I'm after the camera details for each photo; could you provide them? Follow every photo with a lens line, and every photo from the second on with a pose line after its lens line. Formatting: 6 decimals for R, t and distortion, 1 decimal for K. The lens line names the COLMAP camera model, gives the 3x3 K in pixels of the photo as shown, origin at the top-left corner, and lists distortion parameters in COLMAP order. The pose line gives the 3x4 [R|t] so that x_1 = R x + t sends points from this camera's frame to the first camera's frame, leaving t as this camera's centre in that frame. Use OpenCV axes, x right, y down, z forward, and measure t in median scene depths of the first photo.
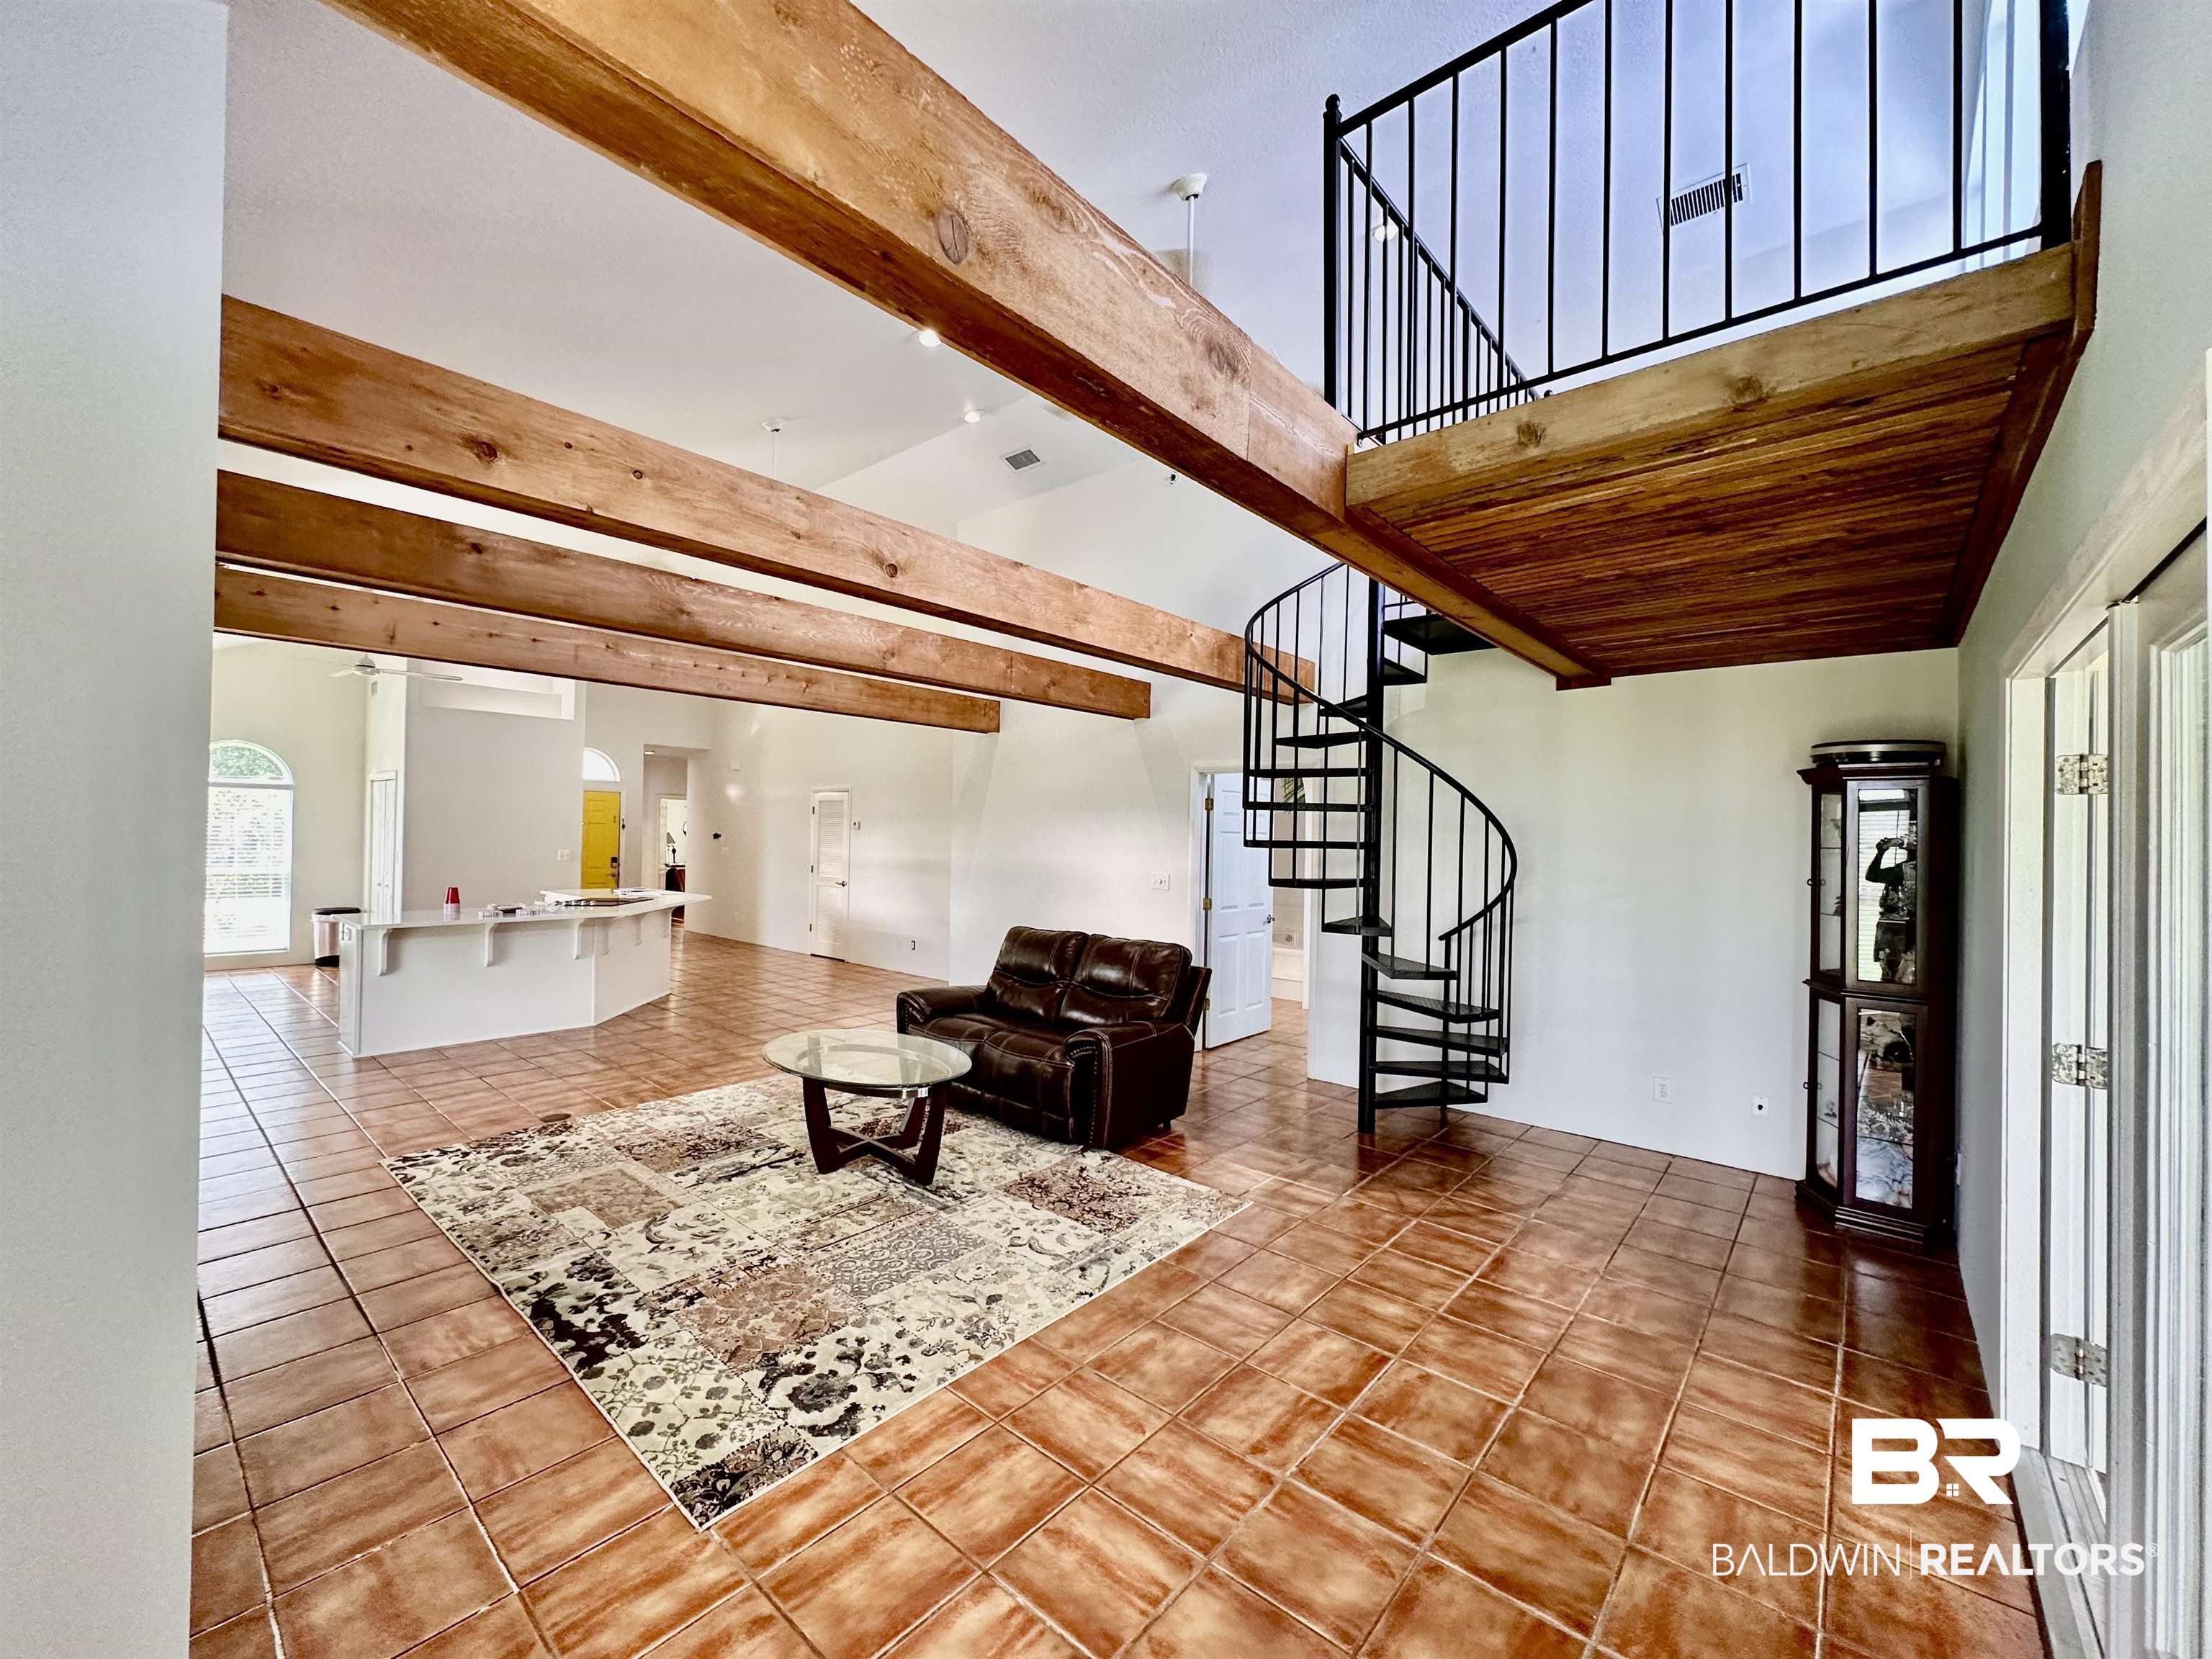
lens RADIAL K [[885.9, 0, 1108.7], [0, 885.9, 823.4], [0, 0, 1]] dist [-0.000069, 0.000202]
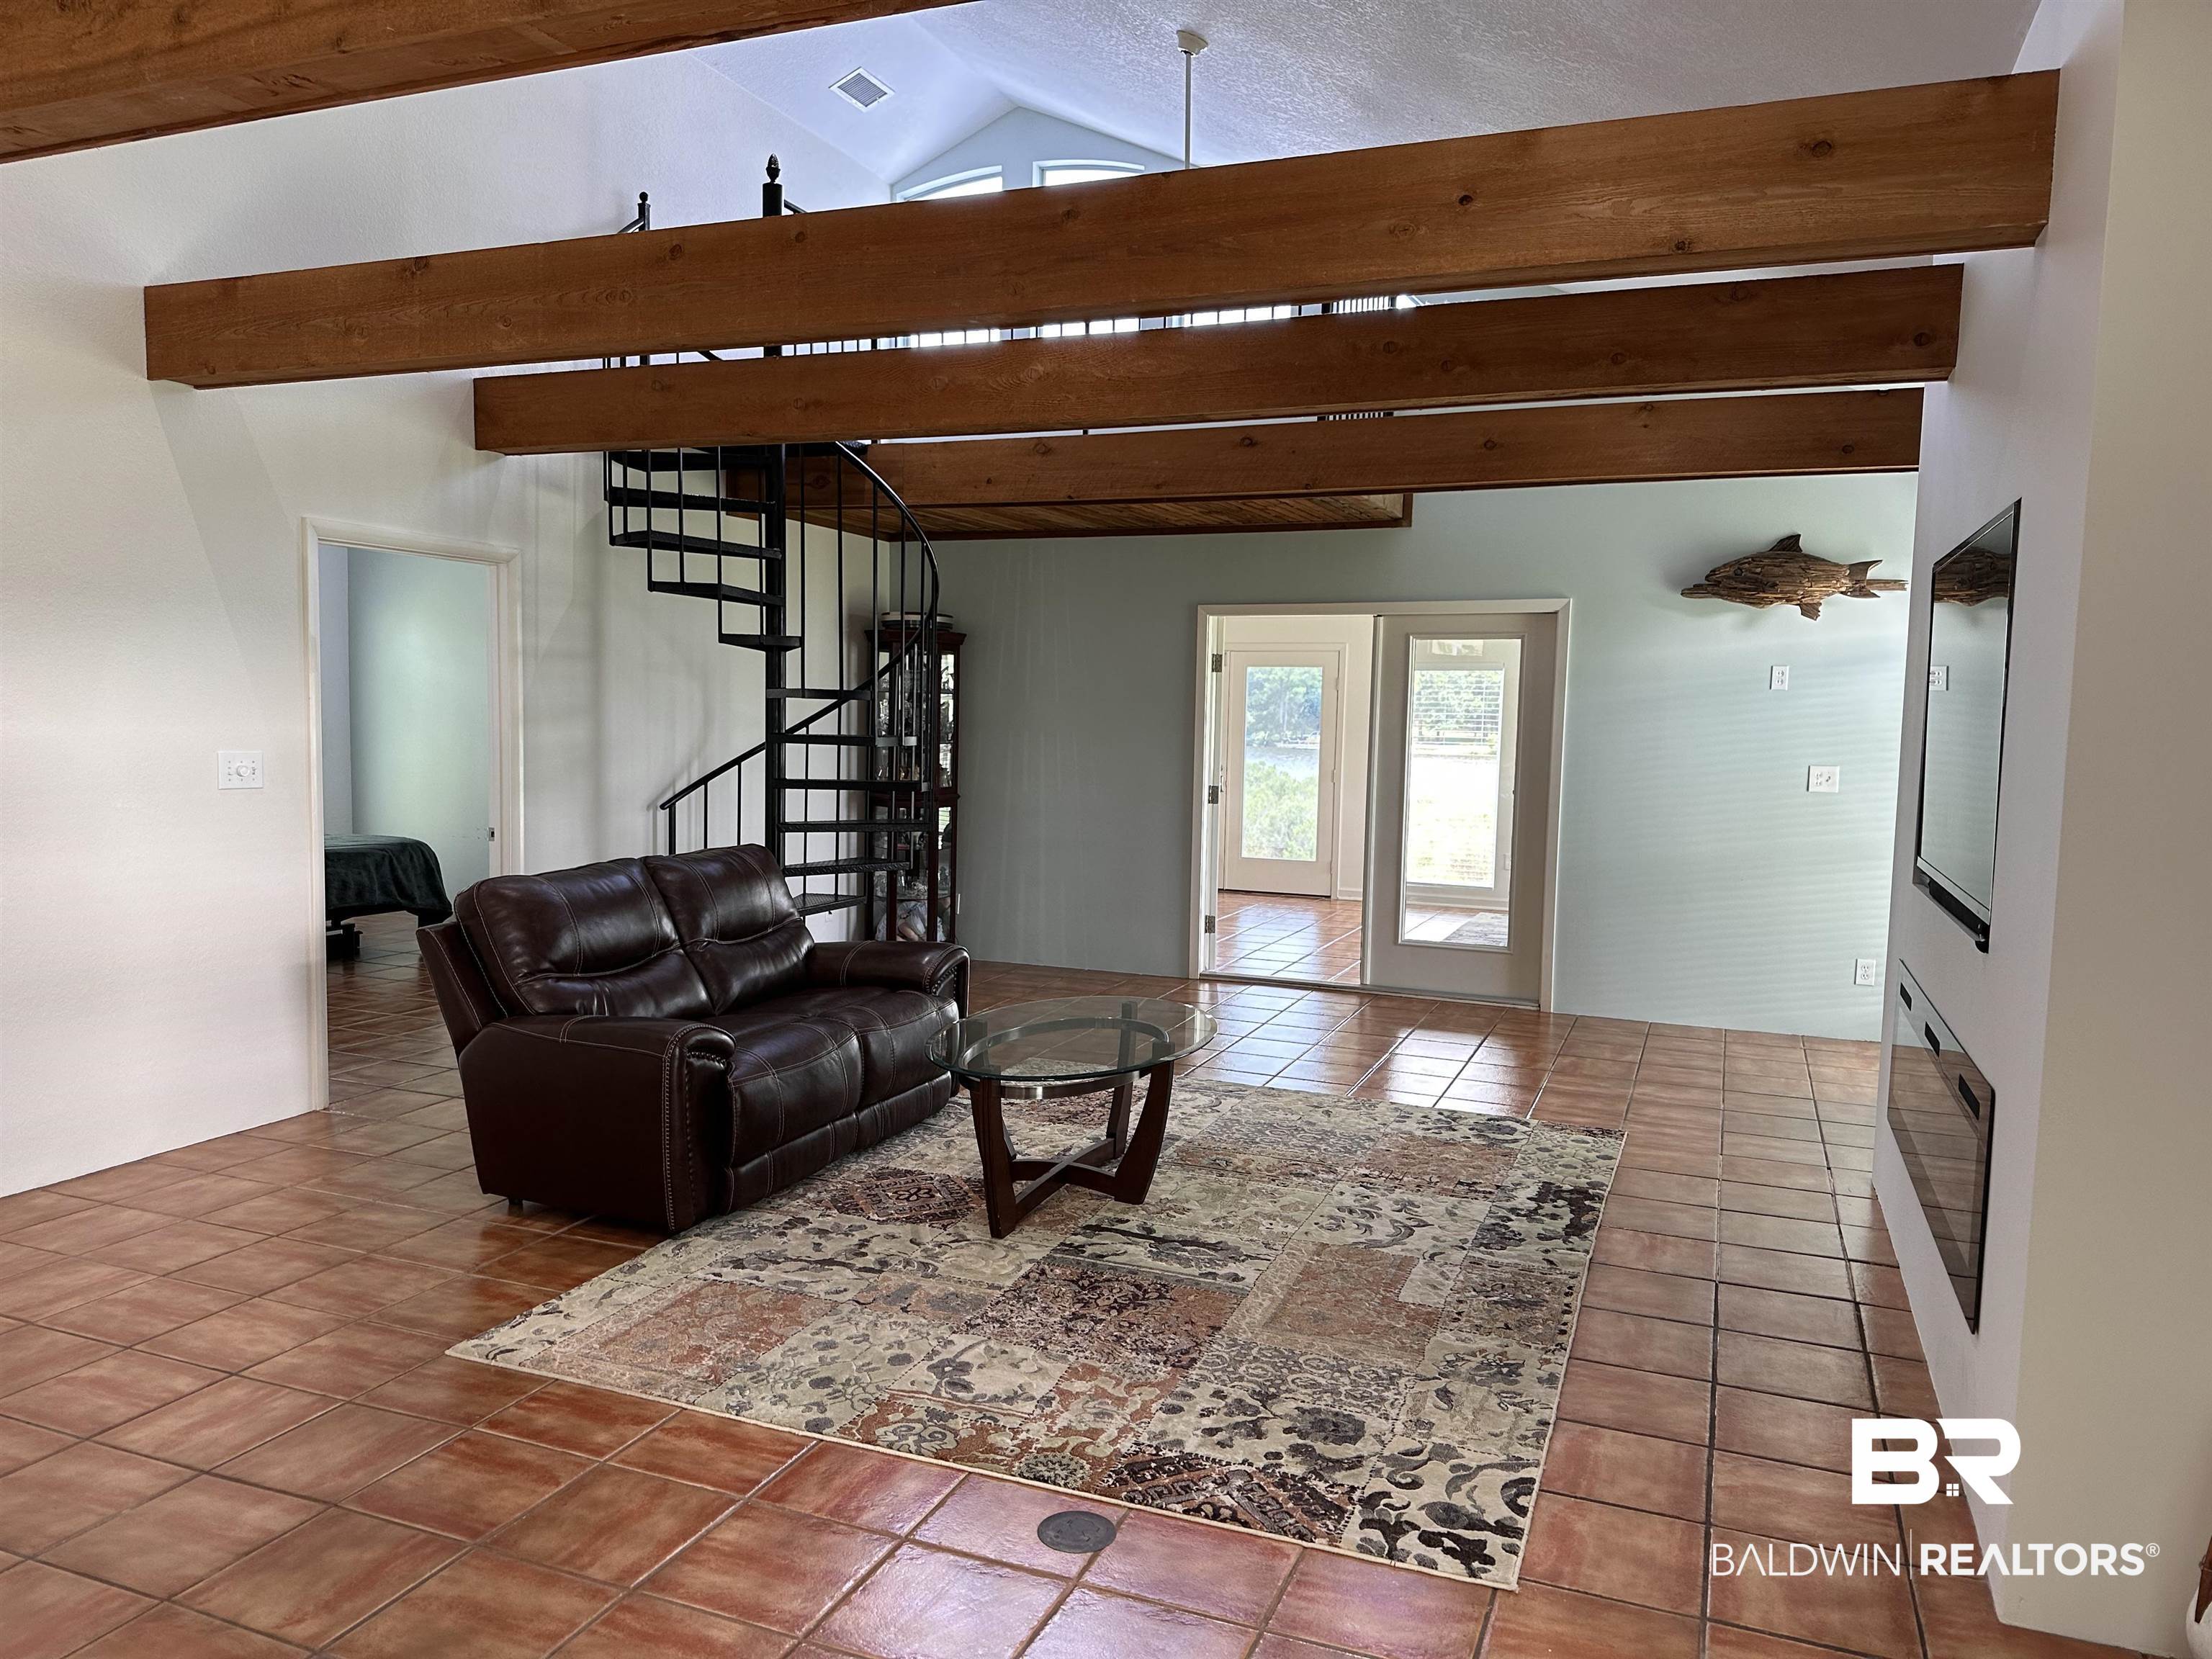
lens RADIAL K [[1554.6, 0, 1098.7], [0, 1554.6, 827.8], [0, 0, 1]] dist [0.006432, -0.003935]
pose [[-0.314243, -0.103034, 0.943735, -1.523394], [-0.029581, 0.994673, 0.098745, 0.006173], [-0.948882, 0.003113, -0.315617, 1.545027]]
